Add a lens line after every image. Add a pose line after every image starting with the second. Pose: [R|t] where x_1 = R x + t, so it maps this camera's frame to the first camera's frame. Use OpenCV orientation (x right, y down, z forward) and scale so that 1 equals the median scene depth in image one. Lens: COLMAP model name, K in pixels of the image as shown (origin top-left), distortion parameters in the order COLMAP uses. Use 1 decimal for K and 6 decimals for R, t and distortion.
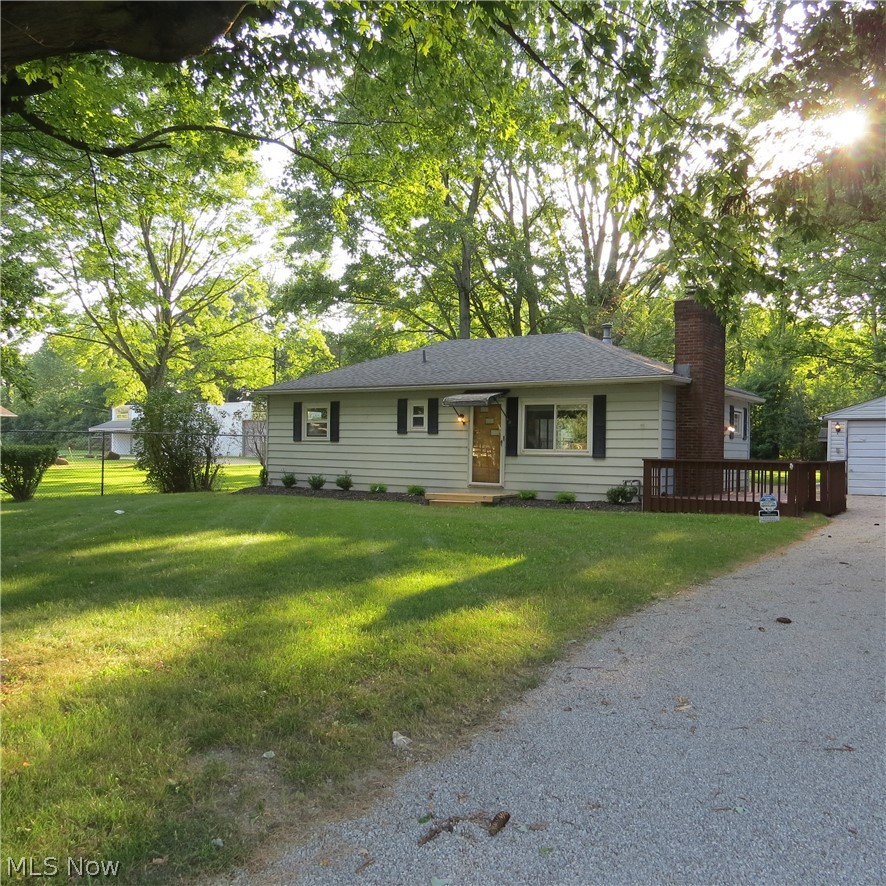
lens RADIAL K [[844.1, 0, 443.1], [0, 844.1, 443.4], [0, 0, 1]] dist [-0.031390, 0.000000]
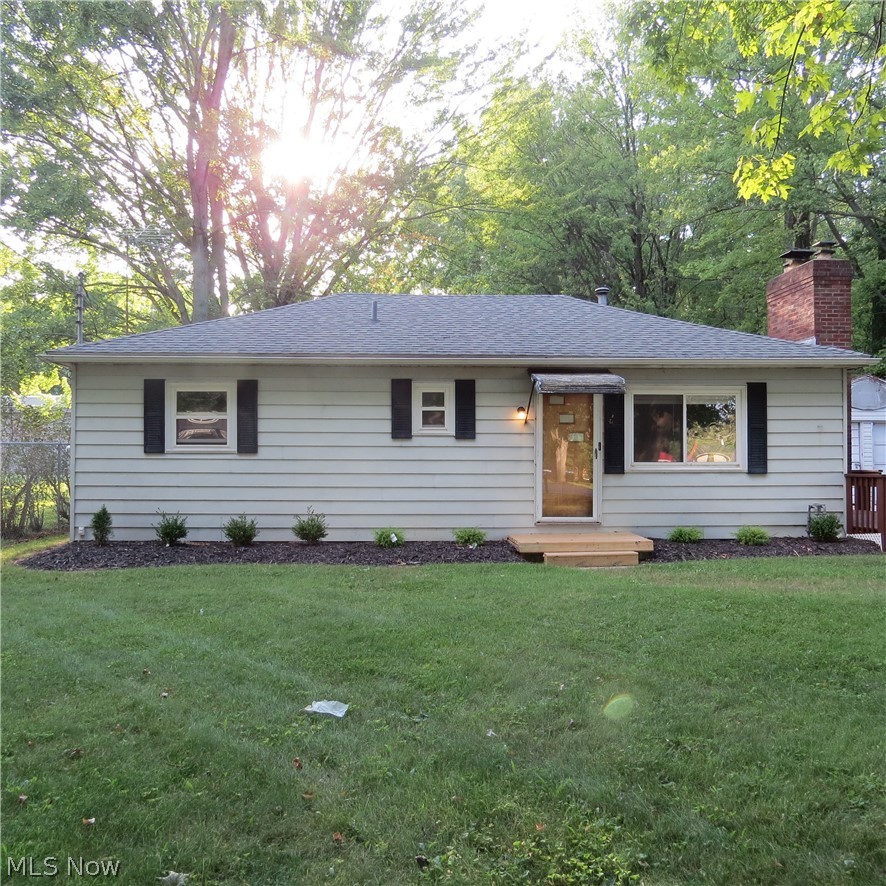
lens RADIAL K [[844.1, 0, 443.0], [0, 844.1, 442.2], [0, 0, 1]] dist [-0.031390, 0.000000]
pose [[0.814905, -0.004420, 0.579578, -0.373094], [0.006856, 0.999974, -0.002014, -0.008024], [-0.579554, 0.005615, 0.814914, 0.522788]]
